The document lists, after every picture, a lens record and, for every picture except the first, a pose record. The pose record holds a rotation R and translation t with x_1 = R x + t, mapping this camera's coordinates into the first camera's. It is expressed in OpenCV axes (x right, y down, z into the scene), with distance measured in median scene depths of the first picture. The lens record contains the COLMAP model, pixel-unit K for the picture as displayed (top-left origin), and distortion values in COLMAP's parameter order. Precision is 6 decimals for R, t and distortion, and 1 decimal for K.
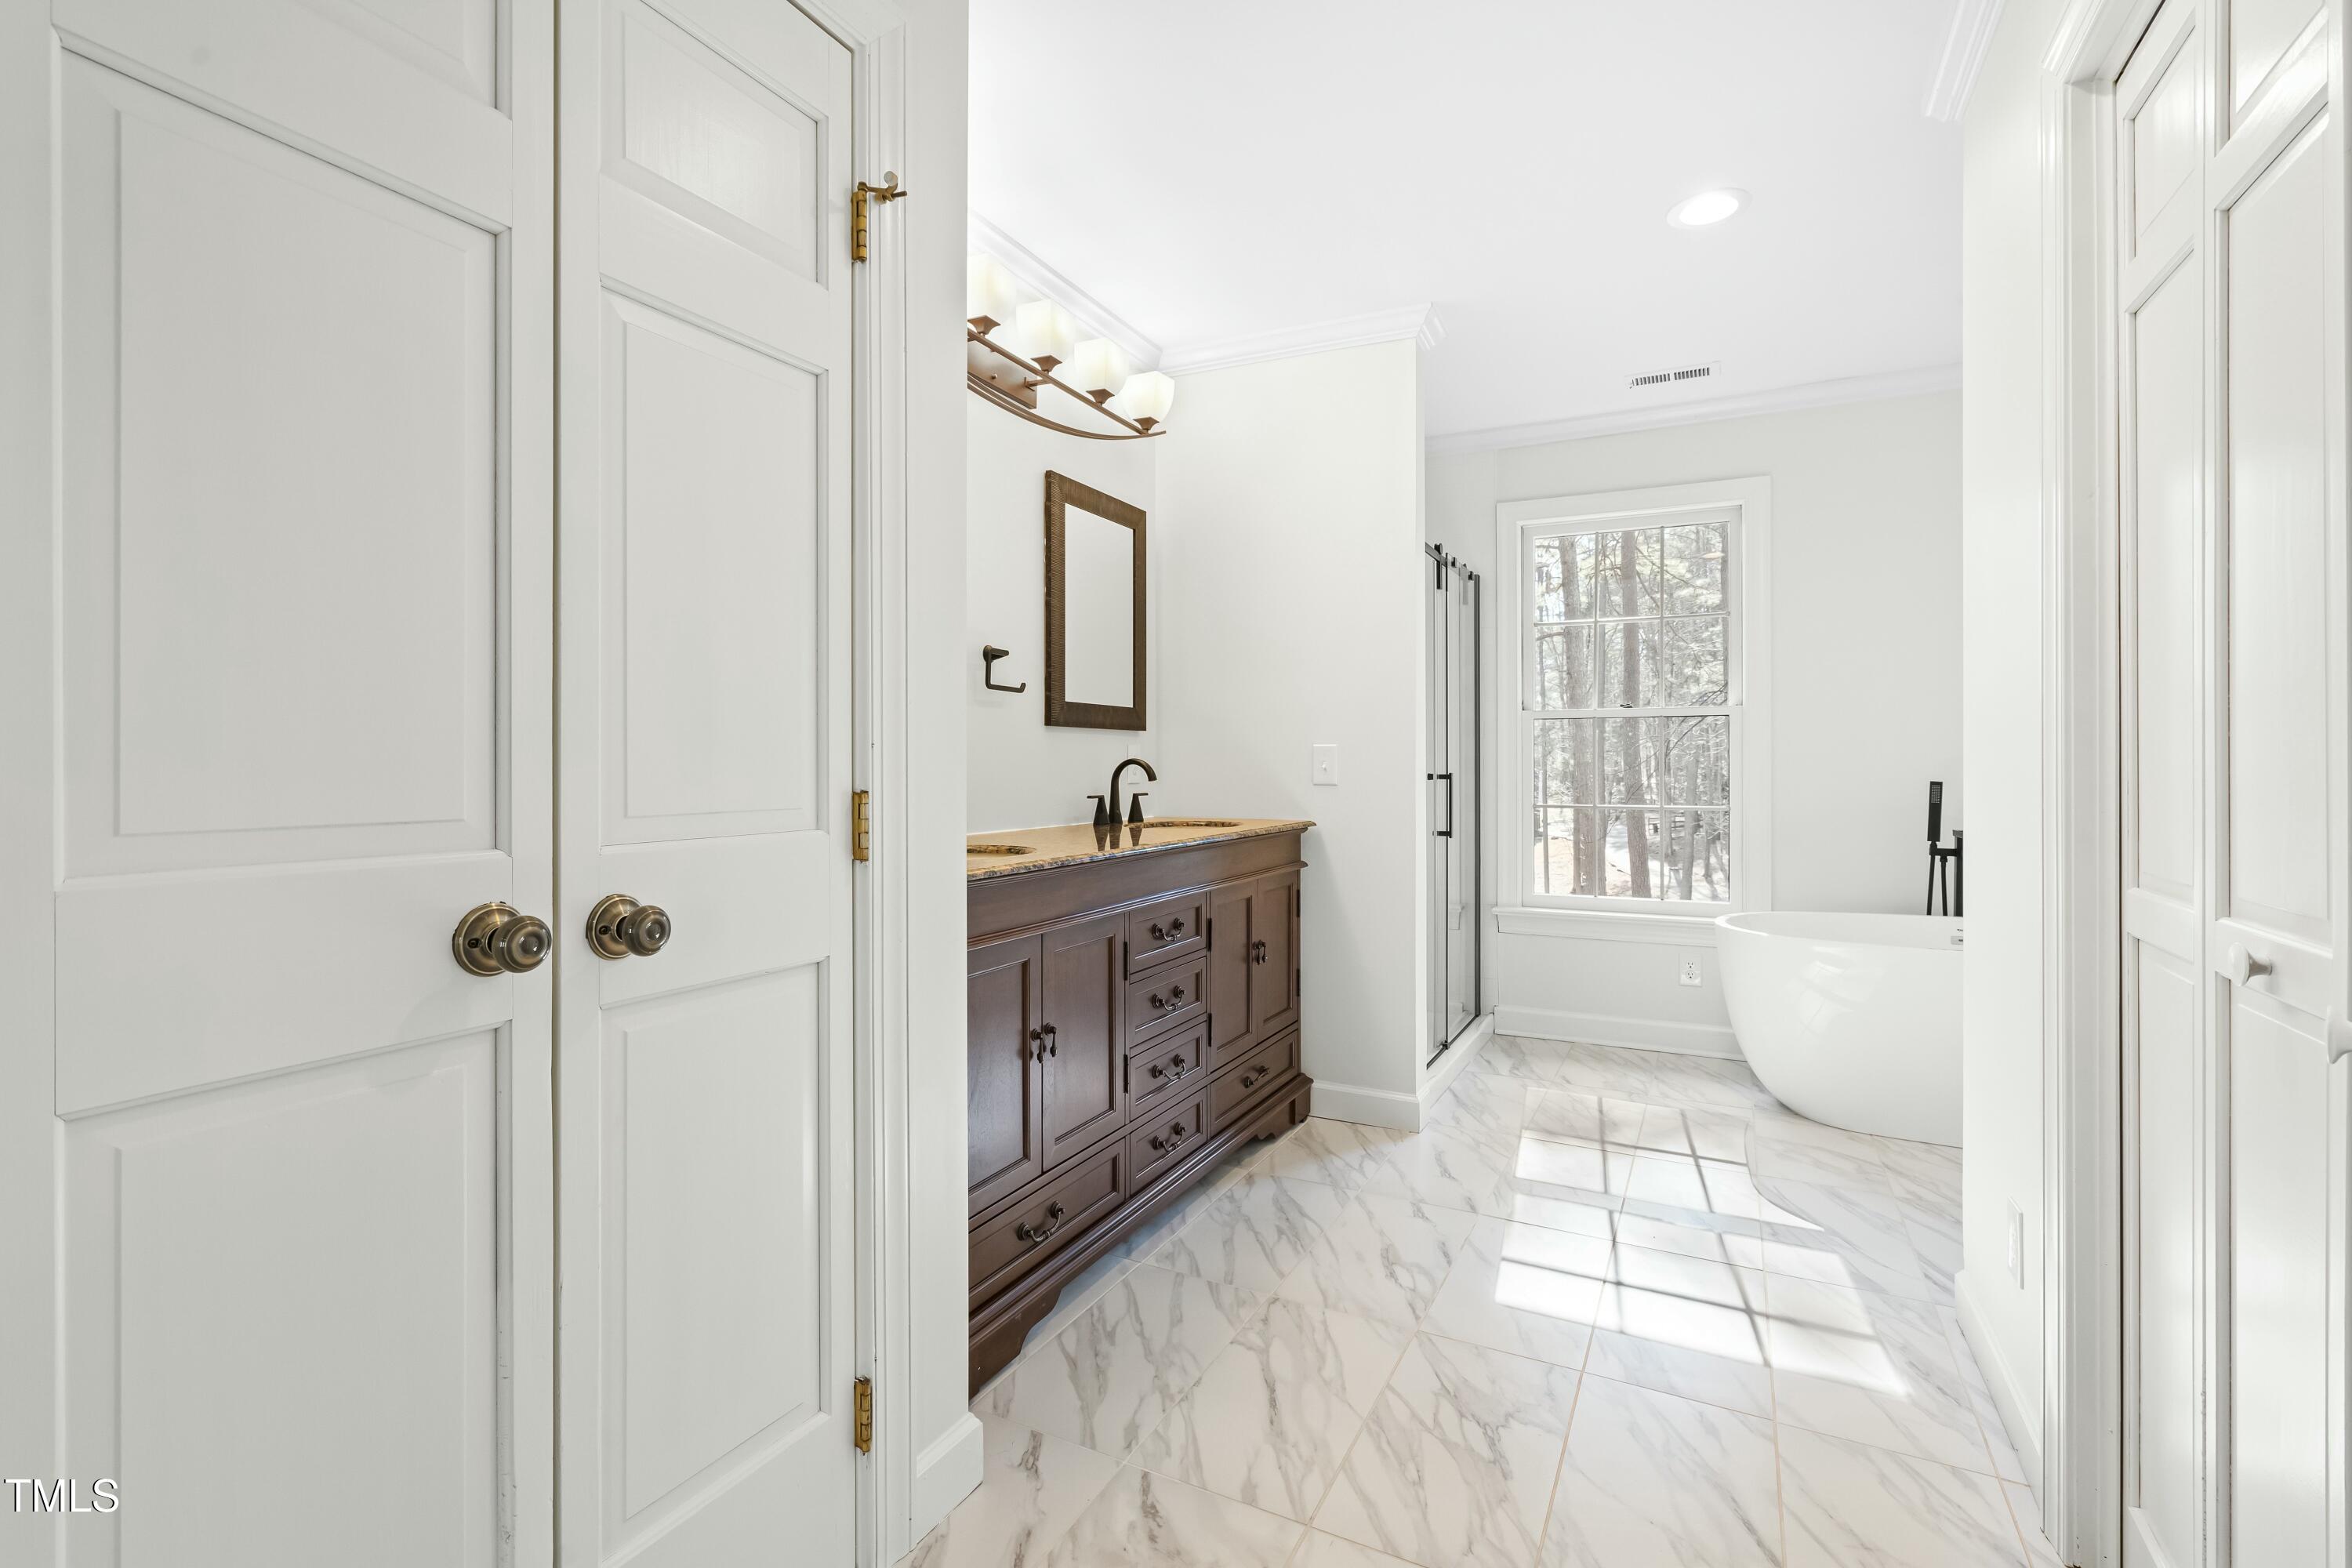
lens RADIAL K [[1073.9, 0, 1173.3], [0, 1073.9, 788.5], [0, 0, 1]] dist [-0.000232, 0.000795]
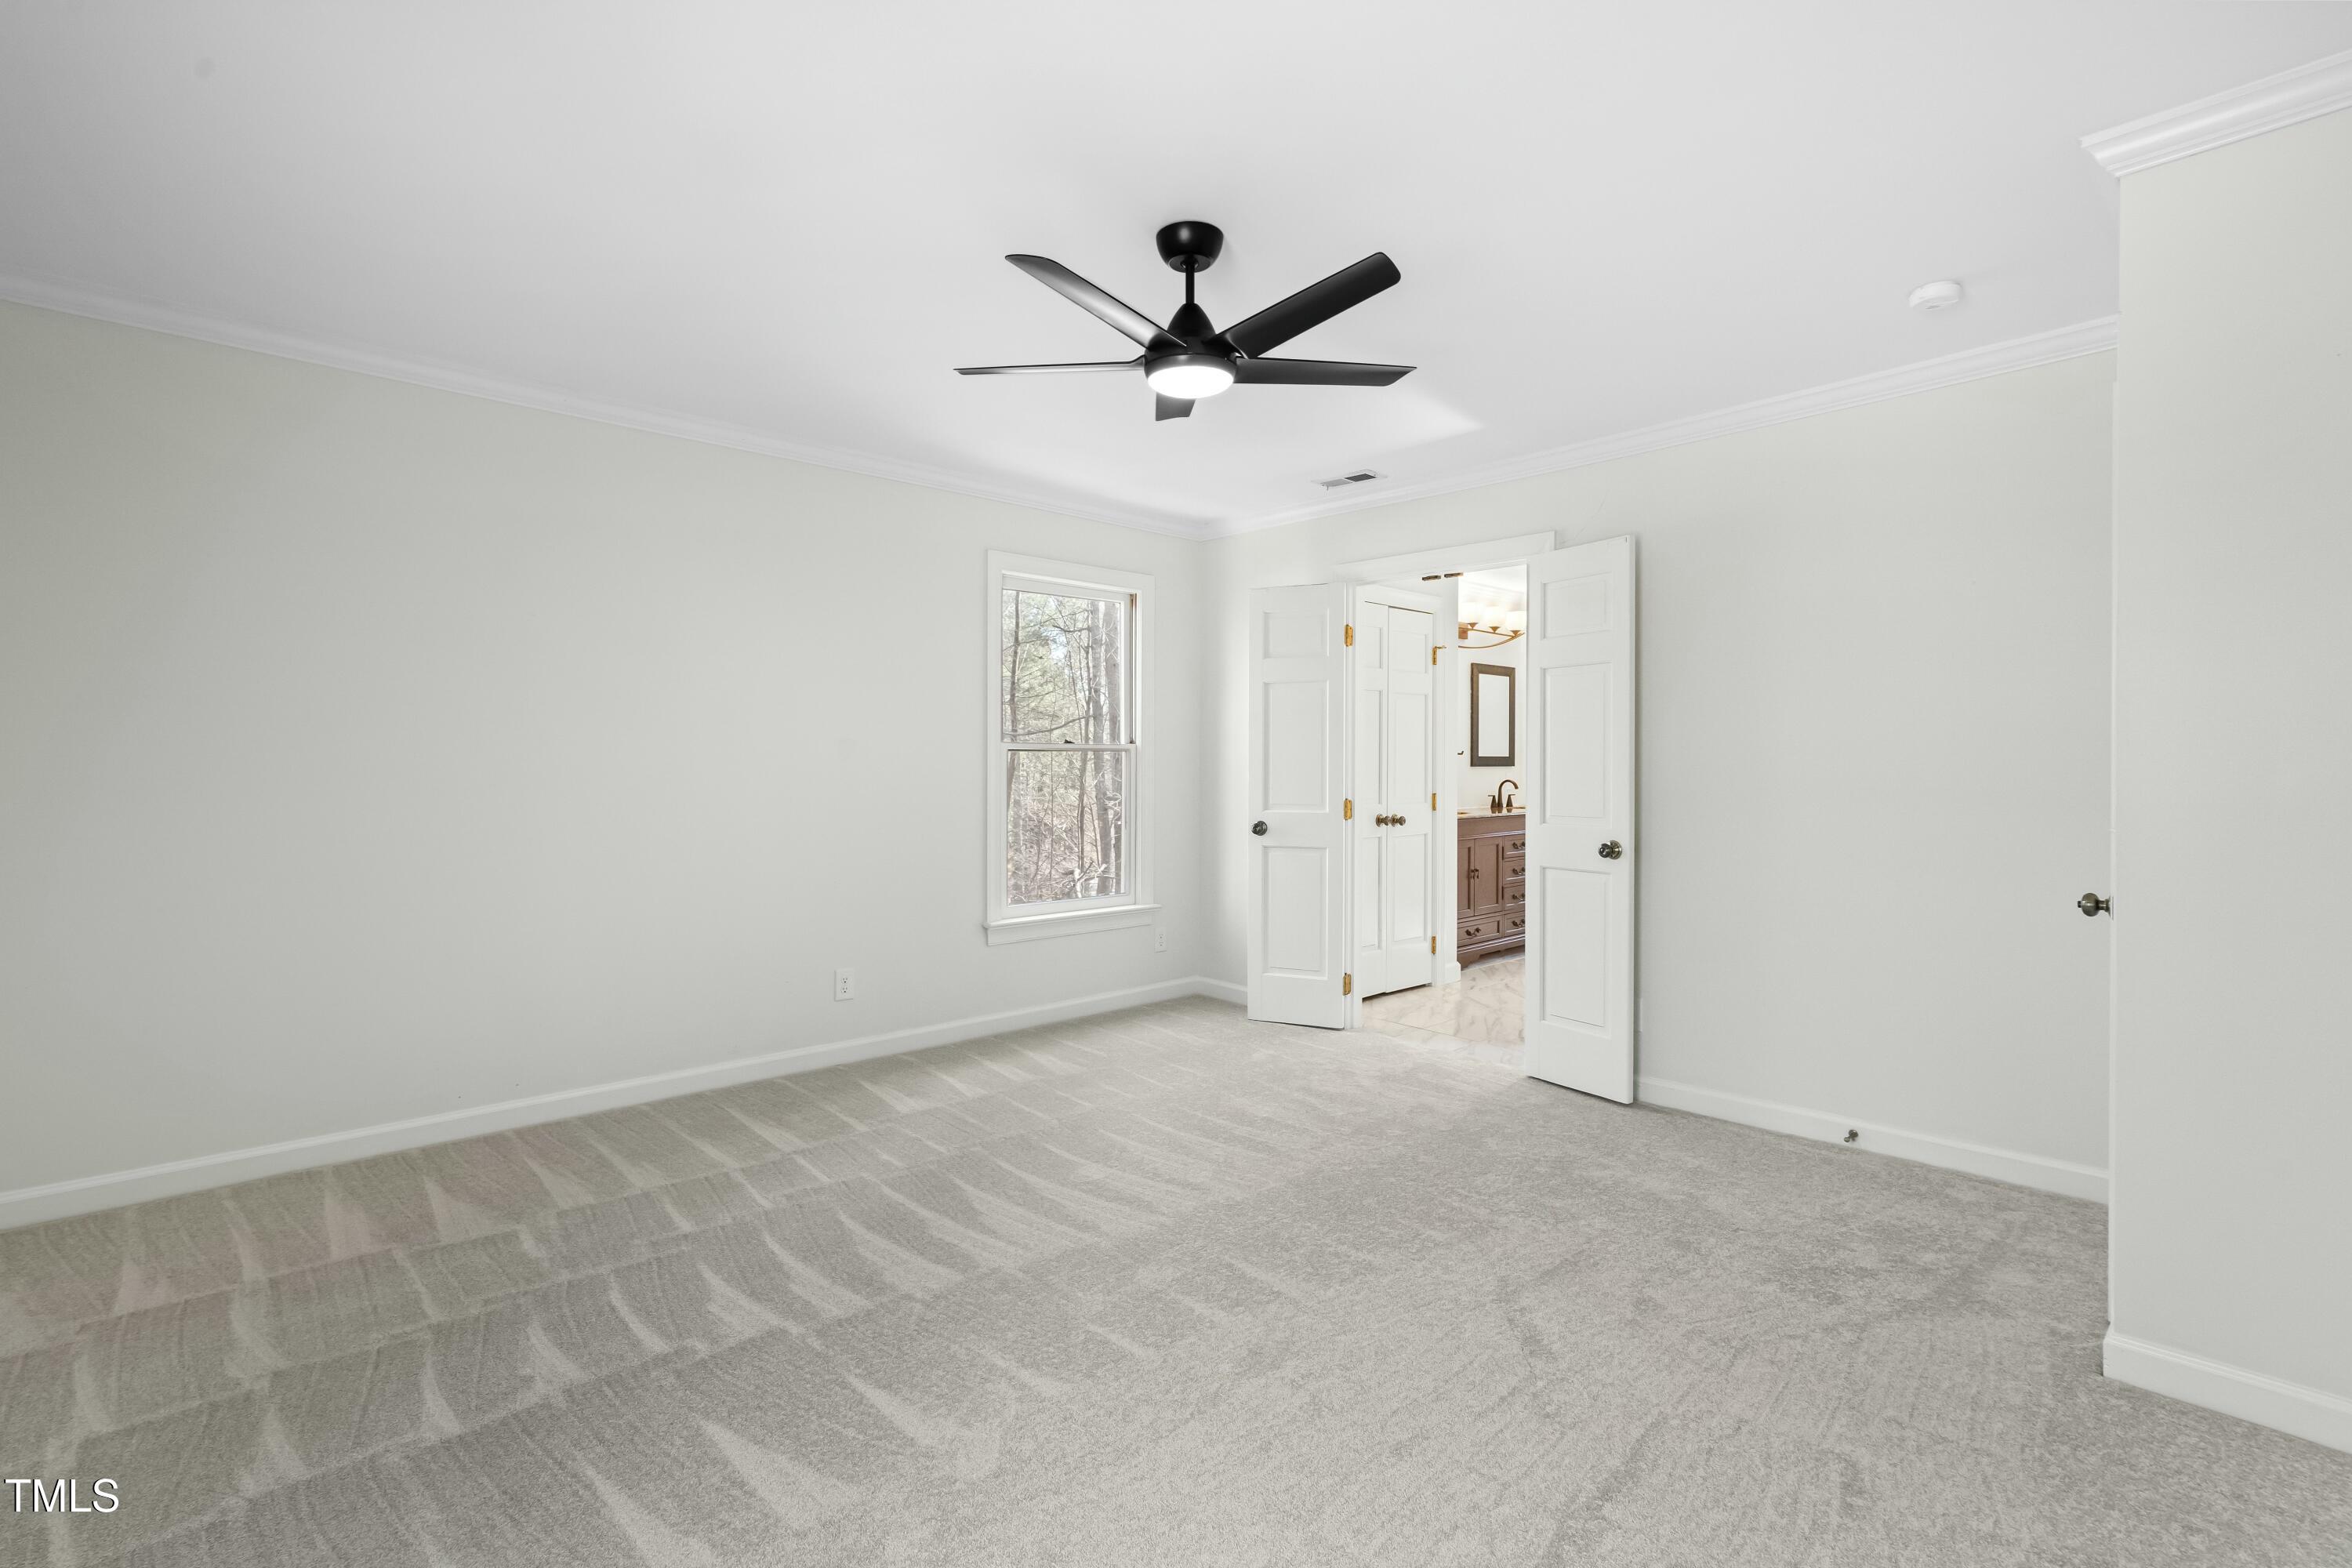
lens RADIAL K [[1073.9, 0, 1173.3], [0, 1073.9, 788.5], [0, 0, 1]] dist [-0.000232, 0.000795]
pose [[0.937647, 0.004239, -0.347563, 0.097085], [-0.004484, 0.999990, 0.000099, -0.005399], [0.347559, 0.001466, 0.937657, -1.535010]]
